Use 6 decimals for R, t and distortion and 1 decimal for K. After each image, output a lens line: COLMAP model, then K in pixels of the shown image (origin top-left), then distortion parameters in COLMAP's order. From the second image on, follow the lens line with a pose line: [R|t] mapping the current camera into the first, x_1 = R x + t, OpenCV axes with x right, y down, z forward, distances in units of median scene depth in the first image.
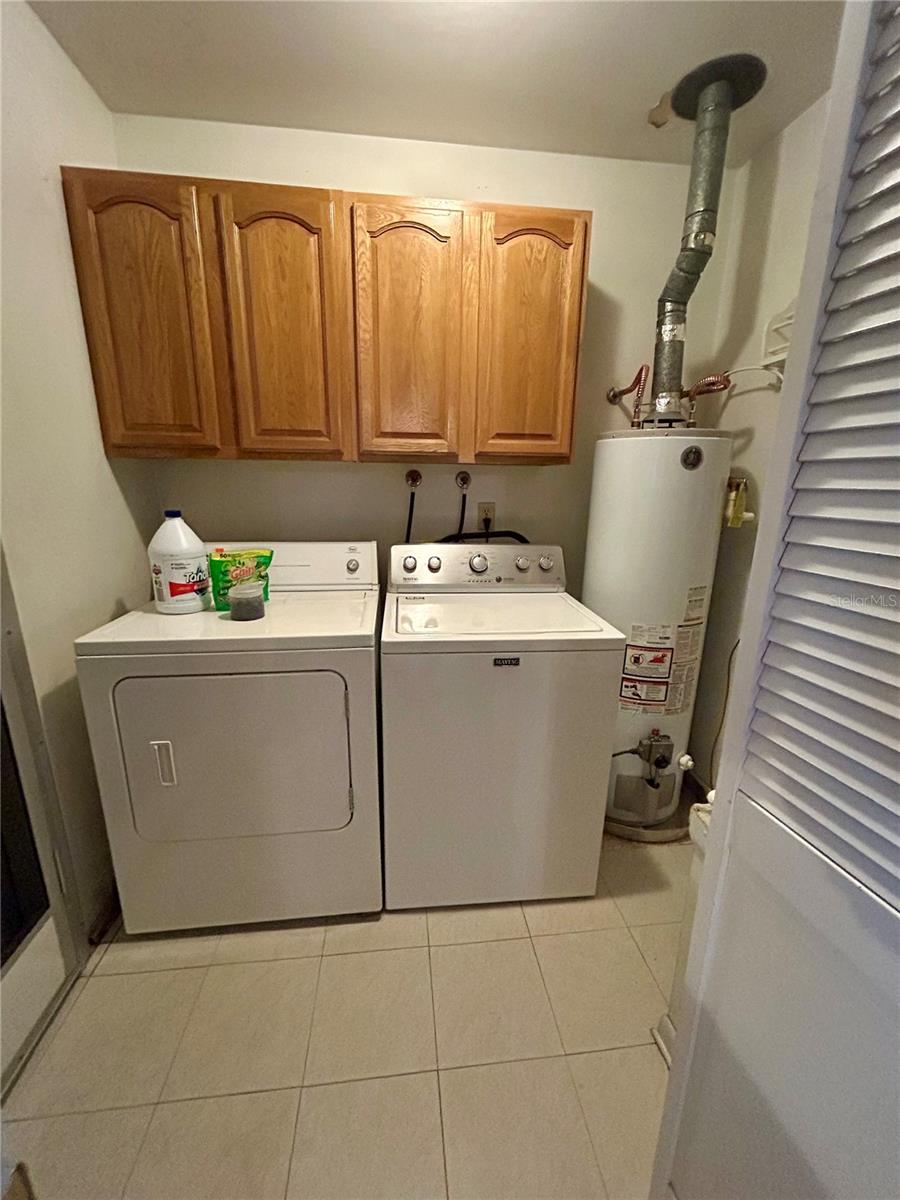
lens RADIAL K [[483.8, 0, 446.4], [0, 483.8, 600.3], [0, 0, 1]] dist [-0.000706, 0.000141]
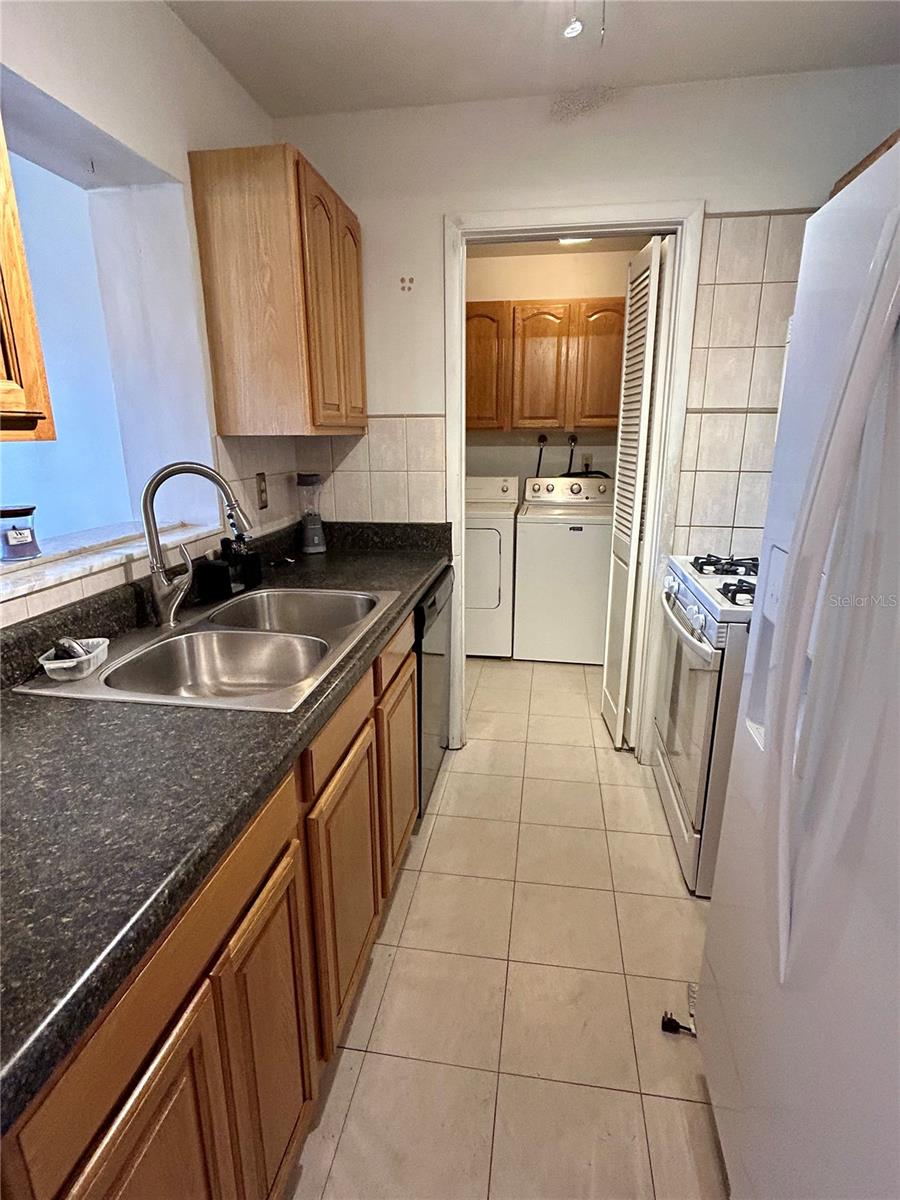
lens RADIAL K [[605.7, 0, 452.2], [0, 605.7, 596.9], [0, 0, 1]] dist [-0.001949, -0.000061]
pose [[0.964836, 0.053601, -0.257330, 0.243461], [-0.049391, 0.998519, 0.022802, 0.319219], [0.258171, -0.009291, 0.966054, -1.368530]]
